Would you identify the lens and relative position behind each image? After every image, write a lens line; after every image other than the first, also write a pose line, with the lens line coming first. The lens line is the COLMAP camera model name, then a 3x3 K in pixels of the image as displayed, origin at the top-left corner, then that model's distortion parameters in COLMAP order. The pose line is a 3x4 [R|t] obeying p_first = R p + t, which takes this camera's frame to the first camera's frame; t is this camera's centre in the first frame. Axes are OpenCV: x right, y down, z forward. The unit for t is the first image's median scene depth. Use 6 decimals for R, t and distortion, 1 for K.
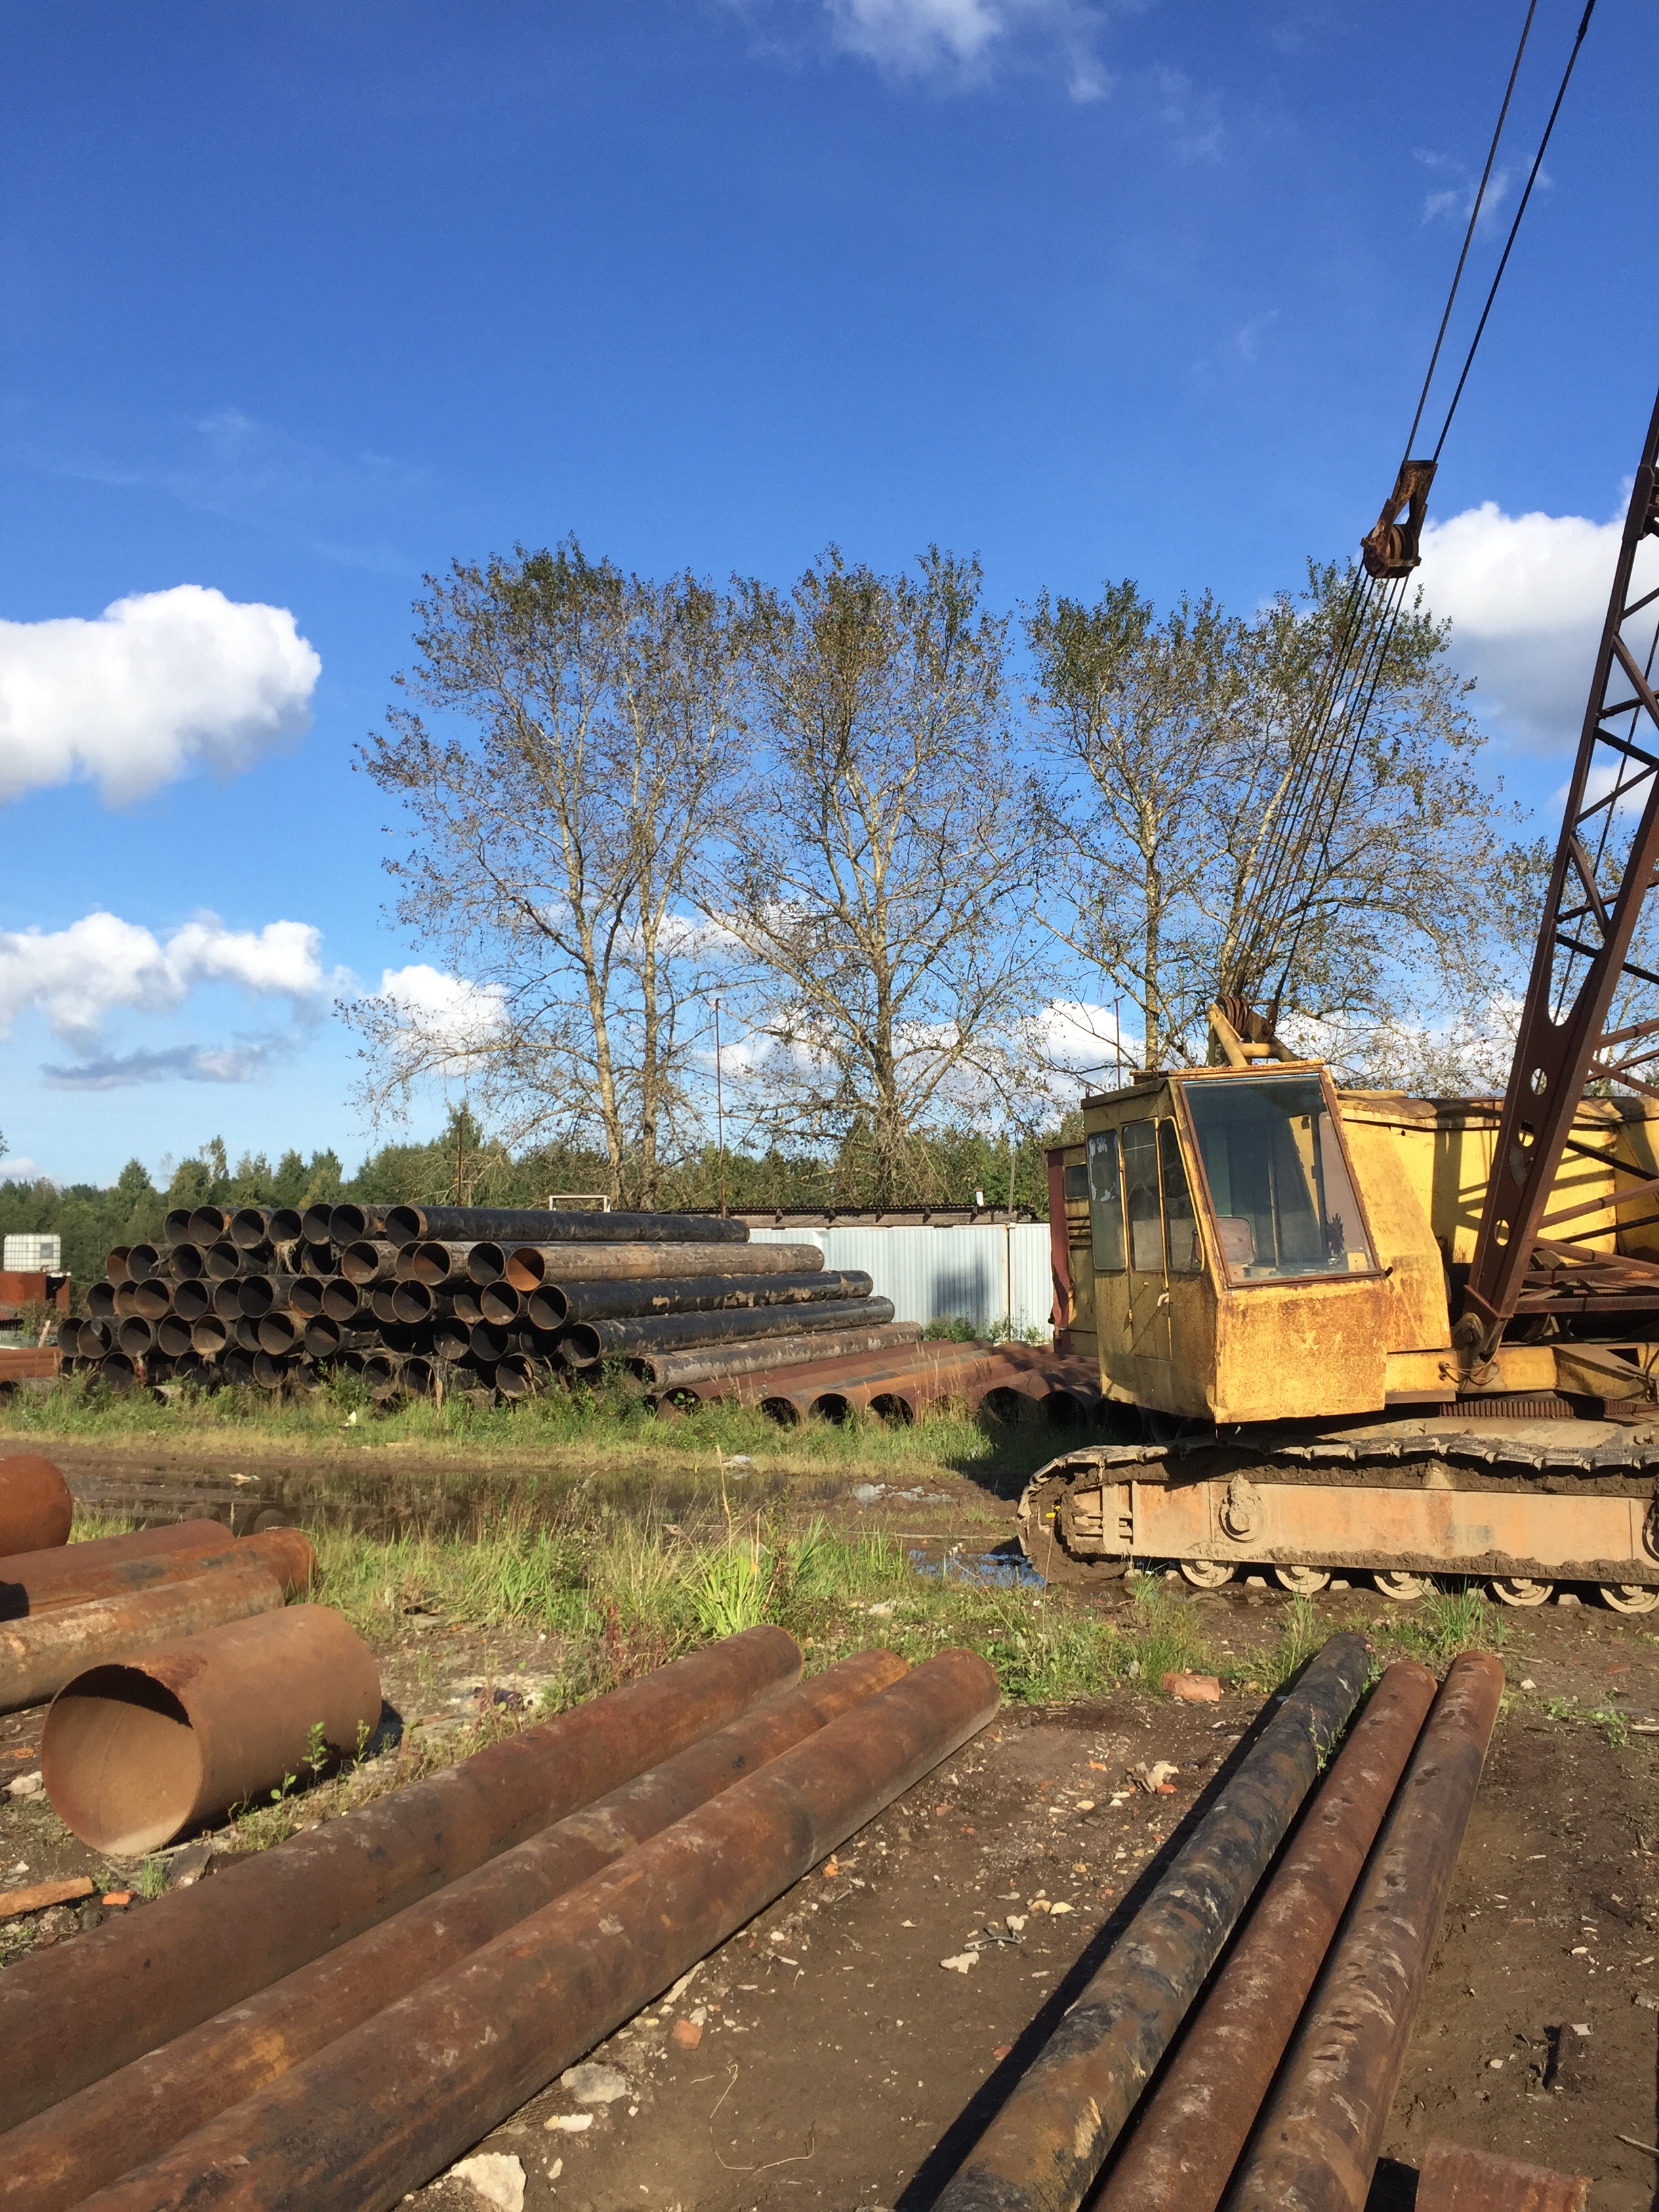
lens RADIAL K [[1813.6, 0, 829.5], [0, 1813.6, 1106.0], [0, 0, 1]] dist [0.008554, -0.011478]
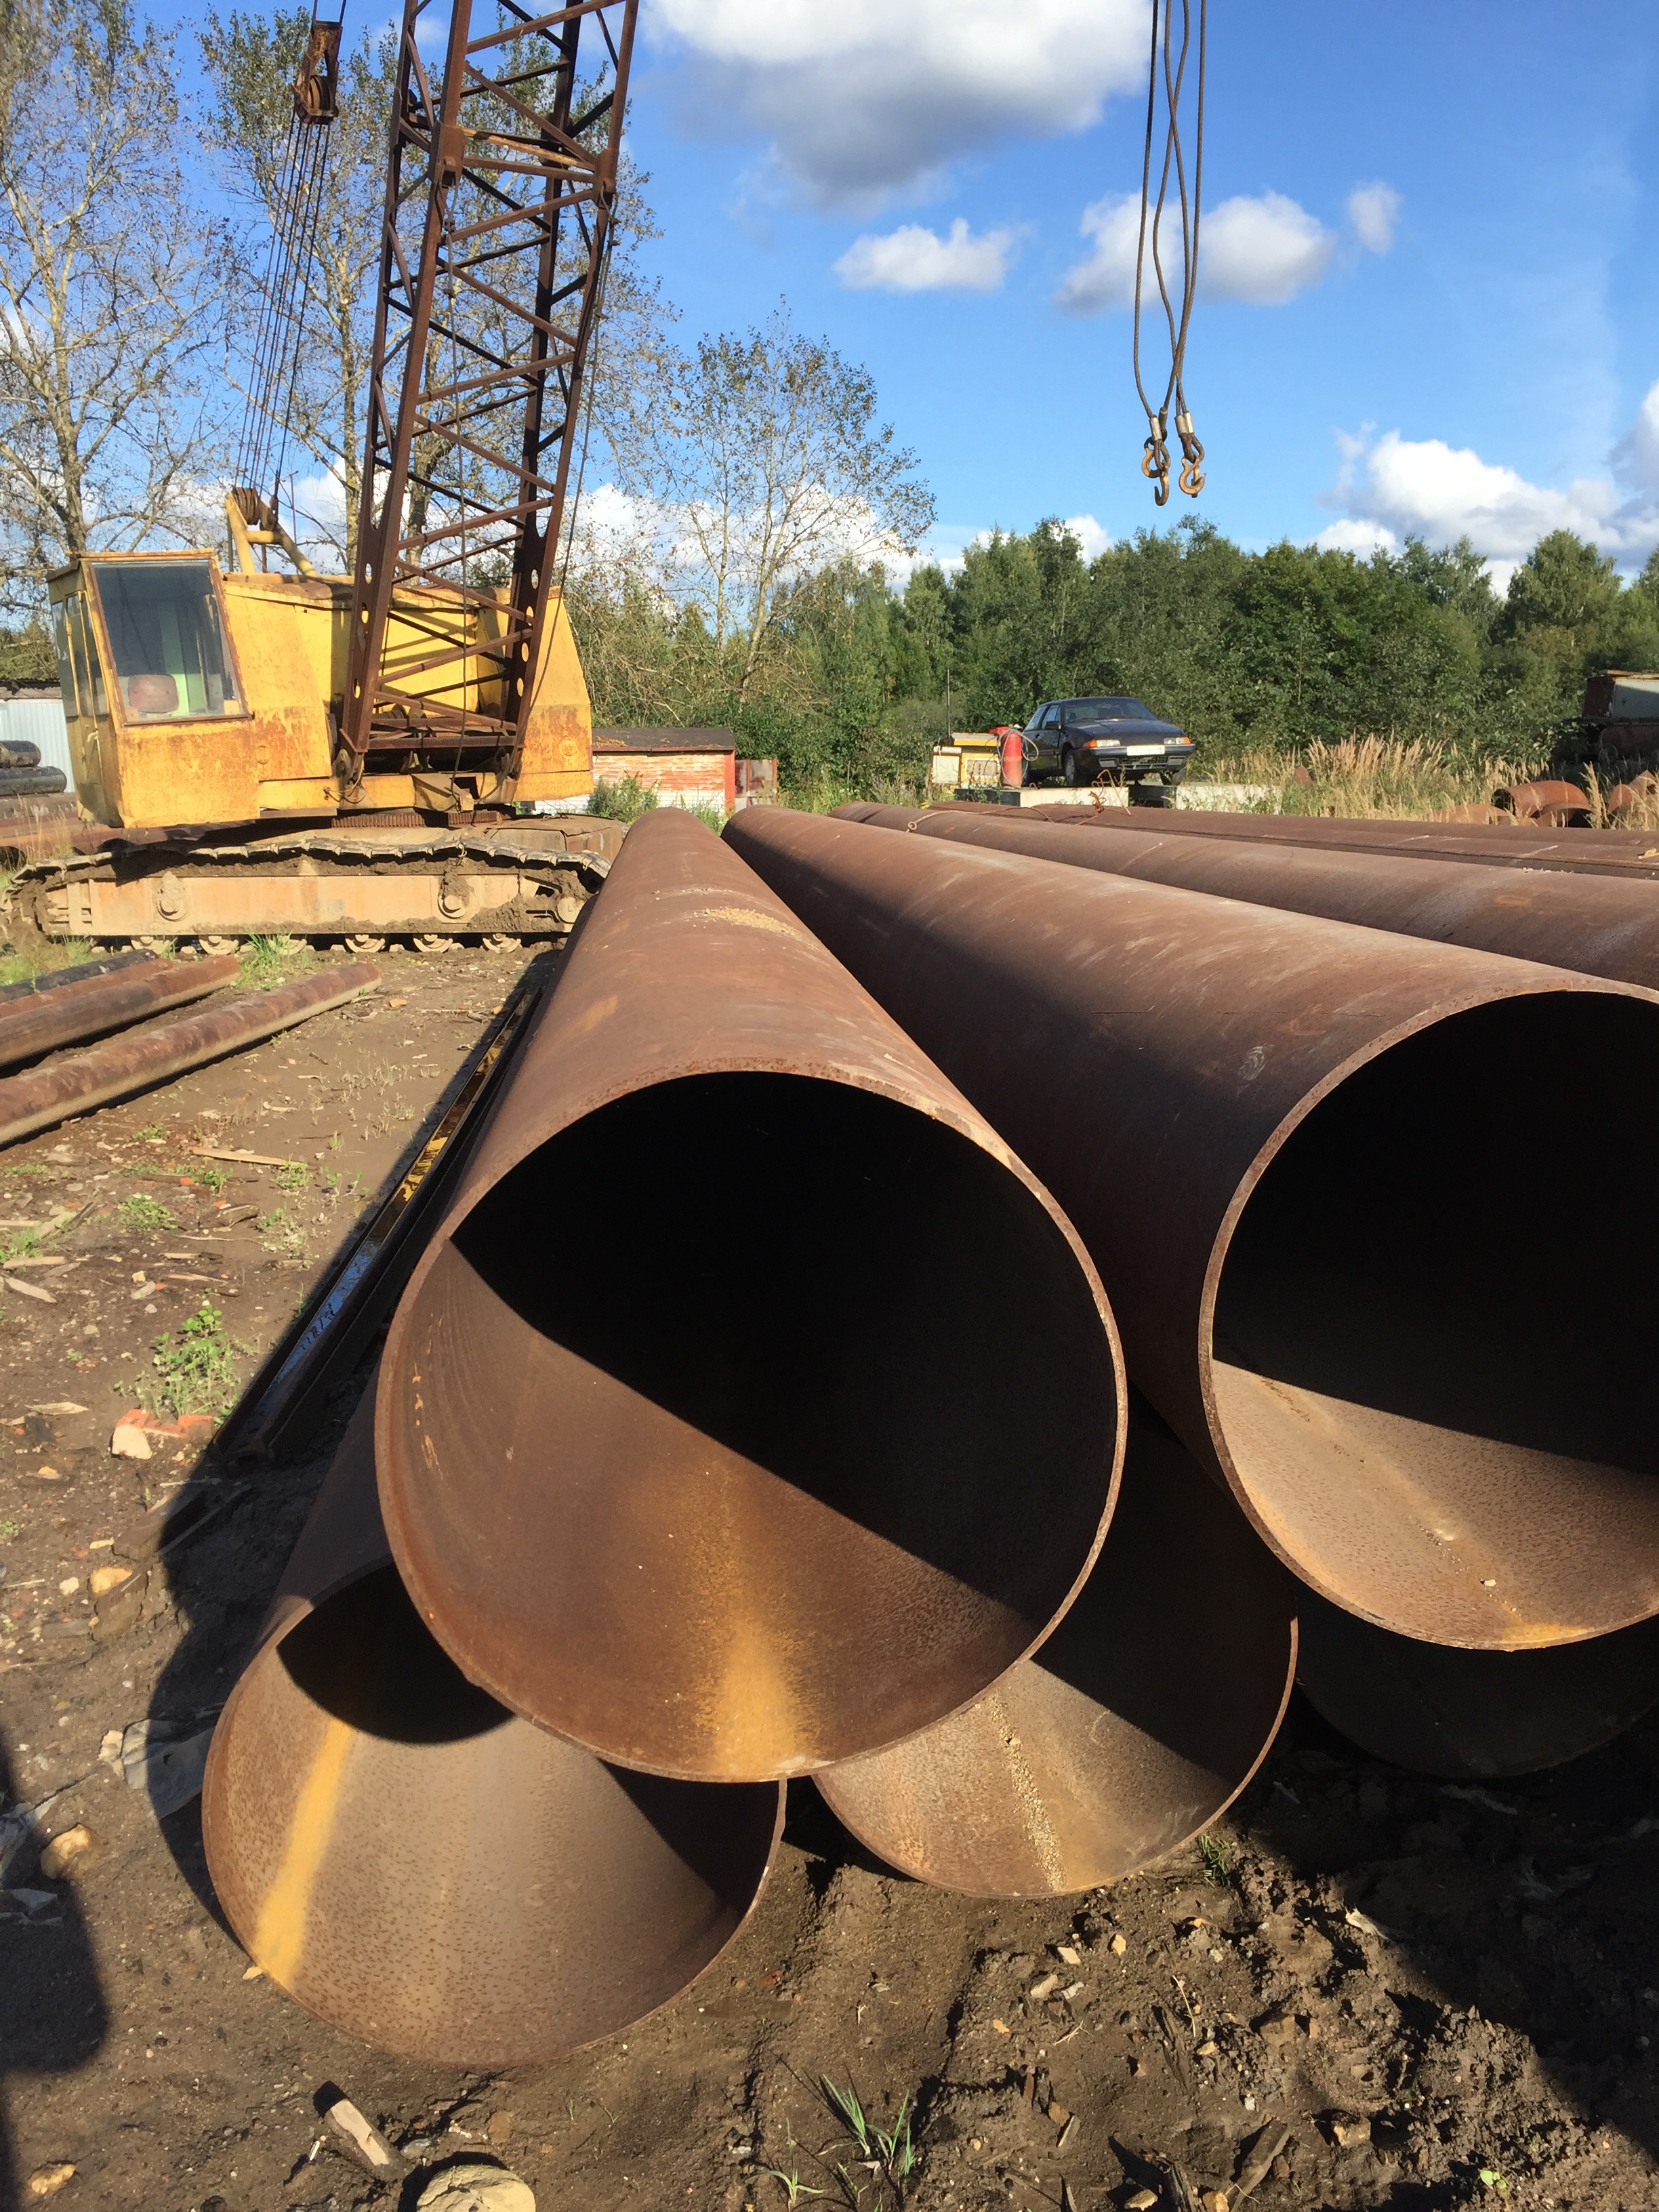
lens RADIAL K [[1813.6, 0, 829.5], [0, 1813.6, 1106.0], [0, 0, 1]] dist [0.008554, -0.011478]
pose [[0.932937, -0.066300, 0.353884, 0.192844], [-0.033647, 0.962542, 0.269036, -0.006821], [-0.358465, -0.262901, 0.895760, -0.414448]]
